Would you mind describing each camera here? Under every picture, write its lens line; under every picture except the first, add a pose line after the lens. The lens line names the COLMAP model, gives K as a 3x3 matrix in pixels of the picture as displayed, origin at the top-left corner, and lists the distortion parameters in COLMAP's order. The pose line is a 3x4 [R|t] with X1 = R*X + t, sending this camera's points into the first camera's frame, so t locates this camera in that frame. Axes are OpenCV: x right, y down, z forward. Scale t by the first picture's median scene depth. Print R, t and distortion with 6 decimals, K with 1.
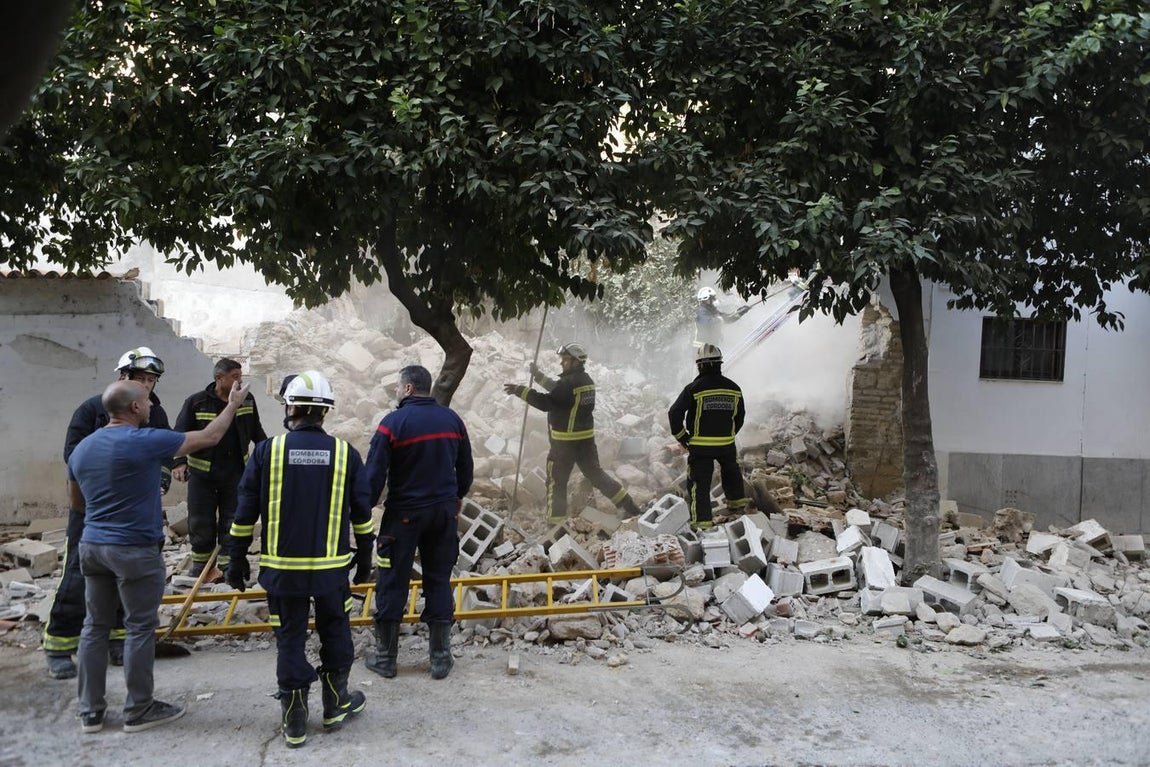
lens RADIAL K [[770.6, 0, 571.9], [0, 770.6, 390.4], [0, 0, 1]] dist [-0.005072, 0.002255]
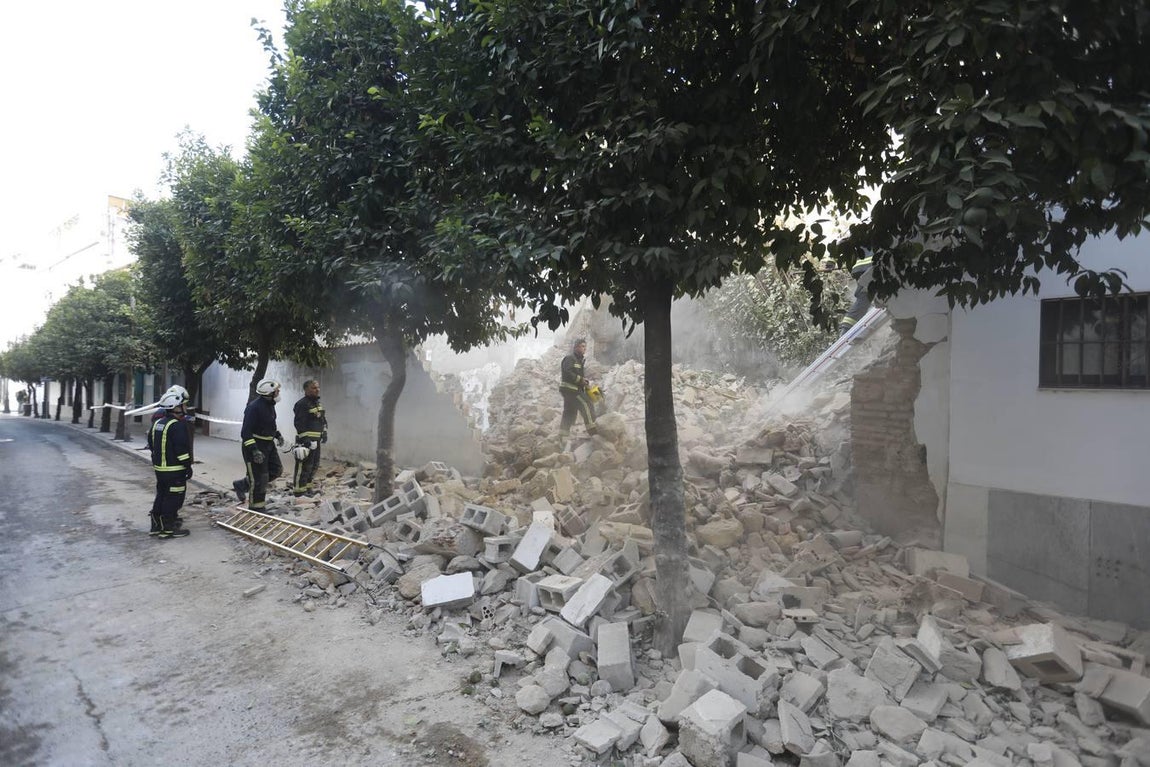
lens RADIAL K [[534.3, 0, 576.4], [0, 534.3, 378.6], [0, 0, 1]] dist [-0.000517, 0.000299]
pose [[0.718894, -0.026548, -0.694613, 0.819742], [-0.003524, 0.999118, -0.041834, -0.003728], [0.695111, 0.032522, 0.718167, 0.517176]]
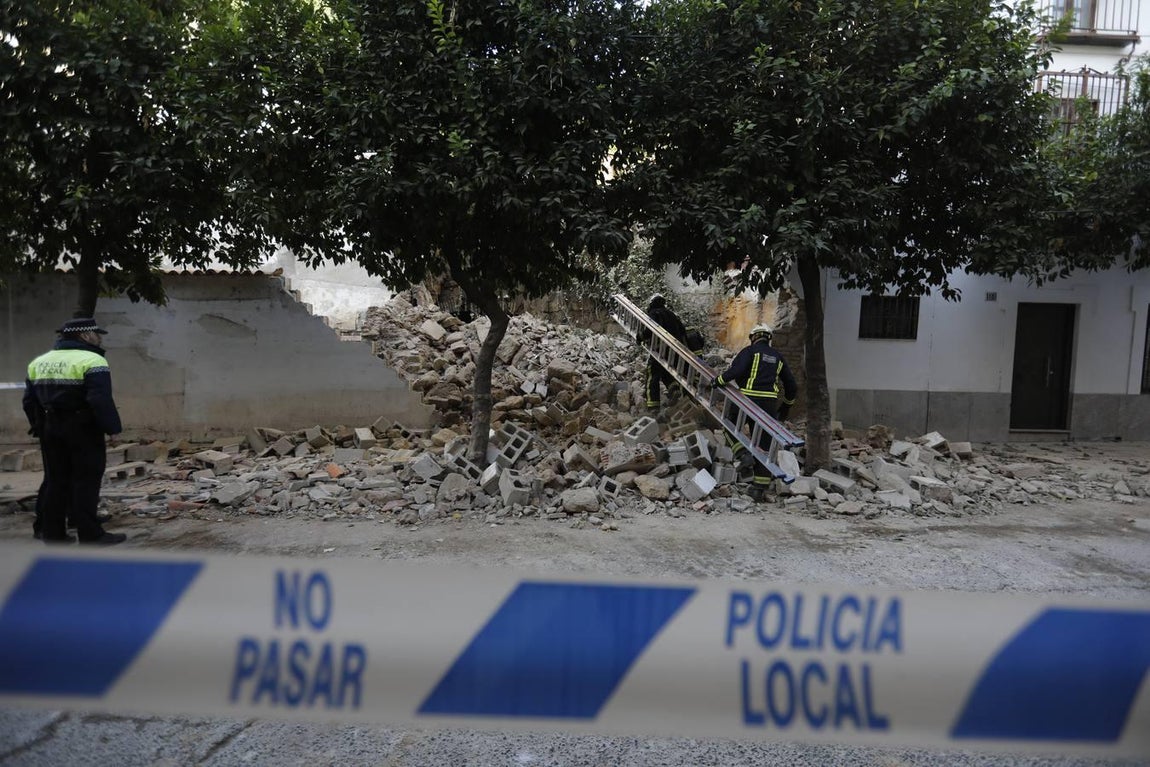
lens RADIAL K [[514.1, 0, 576.5], [0, 514.1, 382.3], [0, 0, 1]] dist [0.000483, 0.001476]
pose [[0.999895, -0.009515, -0.010920, 0.007276], [0.010015, 0.998859, 0.046688, 0.024217], [0.010463, -0.046792, 0.998850, 0.024993]]
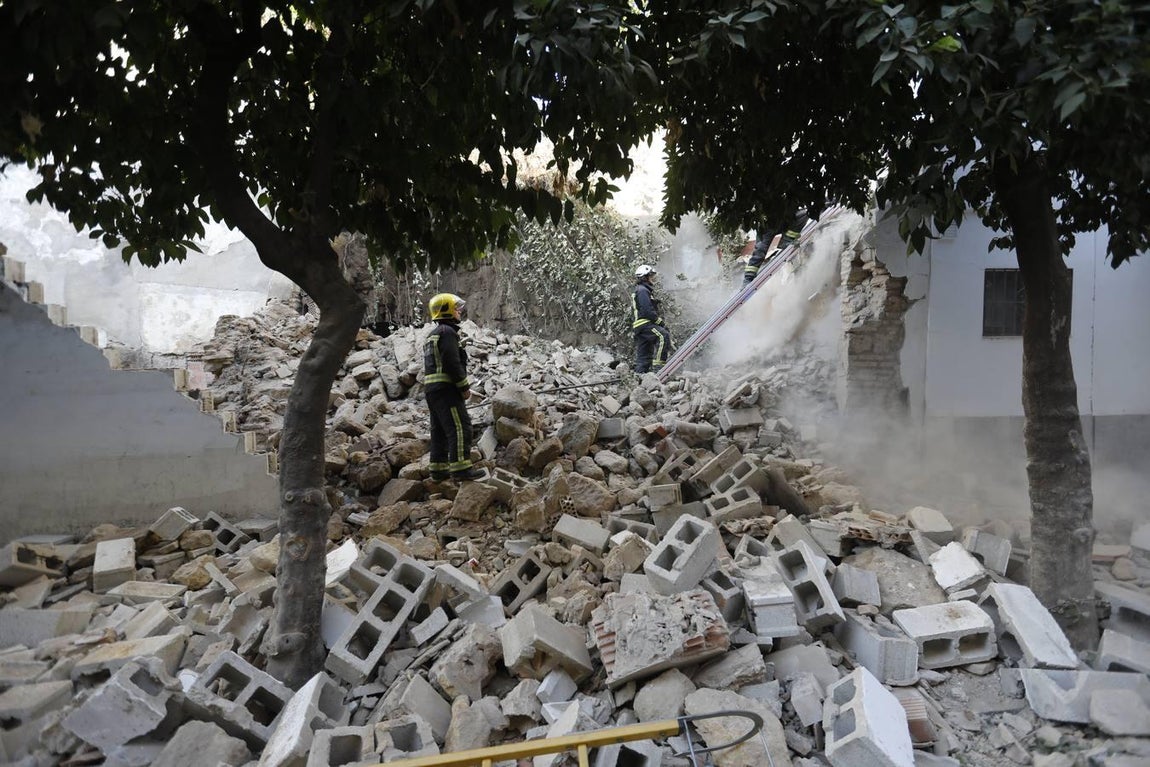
lens RADIAL K [[514.1, 0, 580.5], [0, 514.1, 383.1], [0, 0, 1]] dist [0.000483, 0.001476]
pose [[0.997500, -0.046718, 0.053015, 0.018388], [0.045992, 0.998832, 0.014840, 0.012471], [-0.053647, -0.012365, 0.998483, 0.593178]]
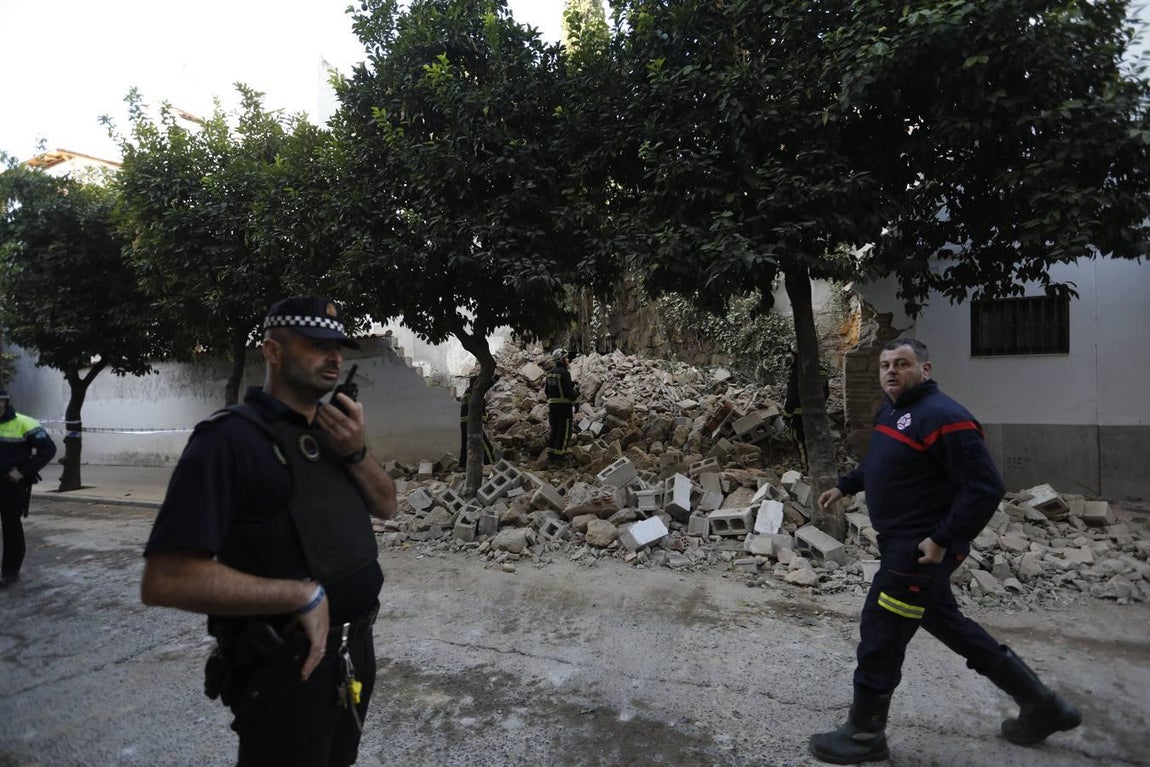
lens RADIAL K [[514.1, 0, 577.6], [0, 514.1, 382.7], [0, 0, 1]] dist [0.000483, 0.001476]
pose [[0.908416, -0.053524, -0.414627, 0.462990], [0.045894, 0.998544, -0.028353, 0.024717], [0.415541, 0.006727, 0.909550, 0.123704]]
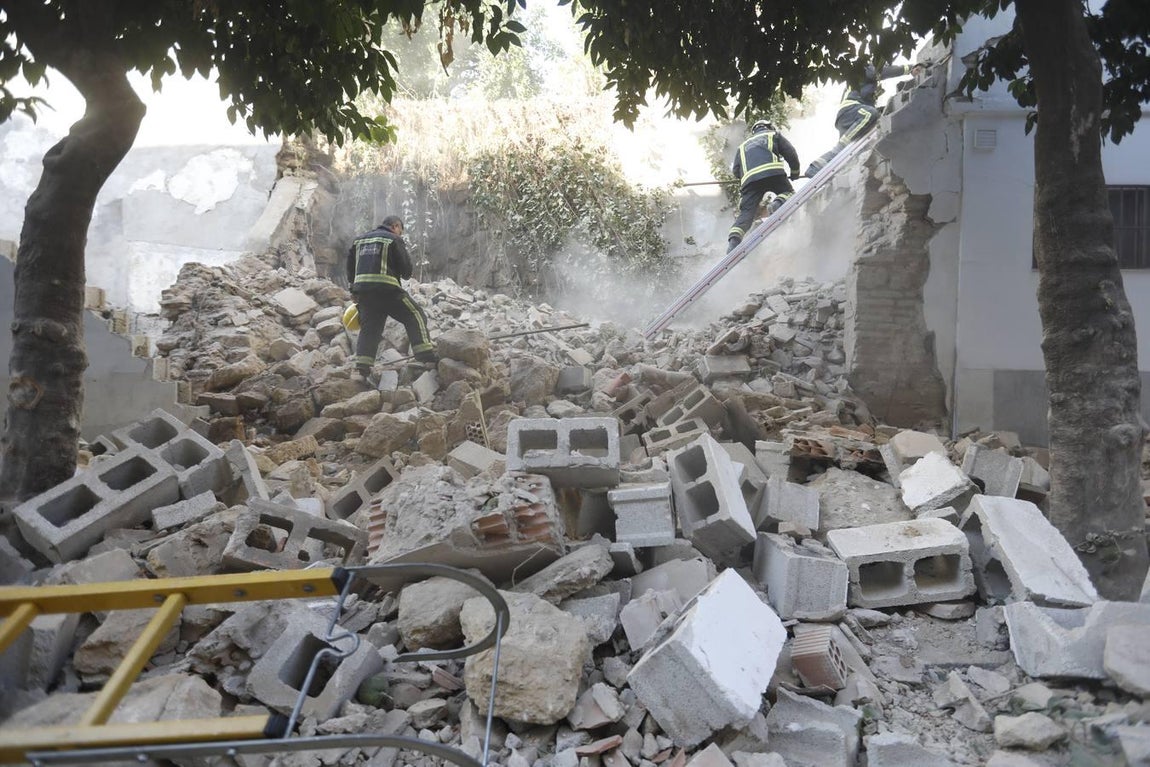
lens RADIAL K [[534.3, 0, 580.1], [0, 534.3, 382.3], [0, 0, 1]] dist [-0.000517, 0.000299]
pose [[0.999167, -0.017245, -0.036977, 0.164860], [0.016234, 0.999491, -0.027460, 0.143971], [0.037432, 0.026837, 0.998939, 0.689363]]
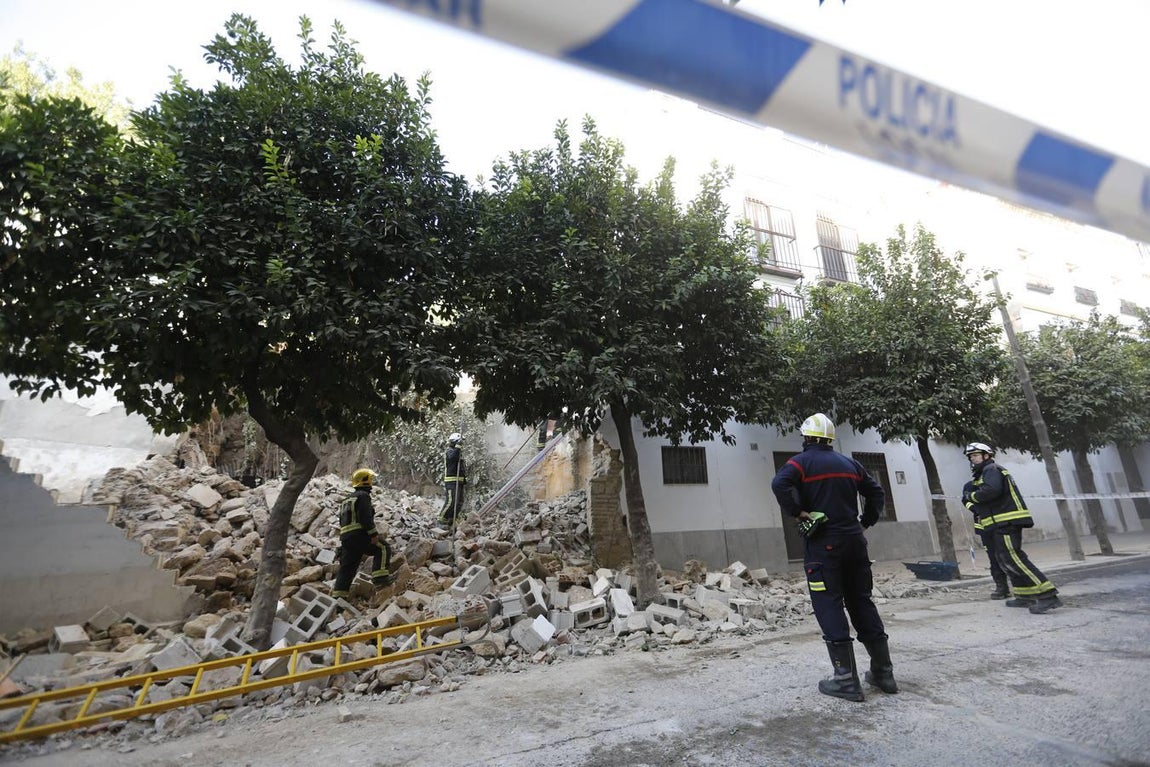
lens RADIAL K [[514.1, 0, 580.4], [0, 514.1, 382.3], [0, 0, 1]] dist [0.000483, 0.001476]
pose [[0.937510, 0.030023, 0.346660, -0.021603], [0.071423, 0.958453, -0.276164, 0.094496], [-0.340549, 0.283666, 0.896415, 0.045803]]
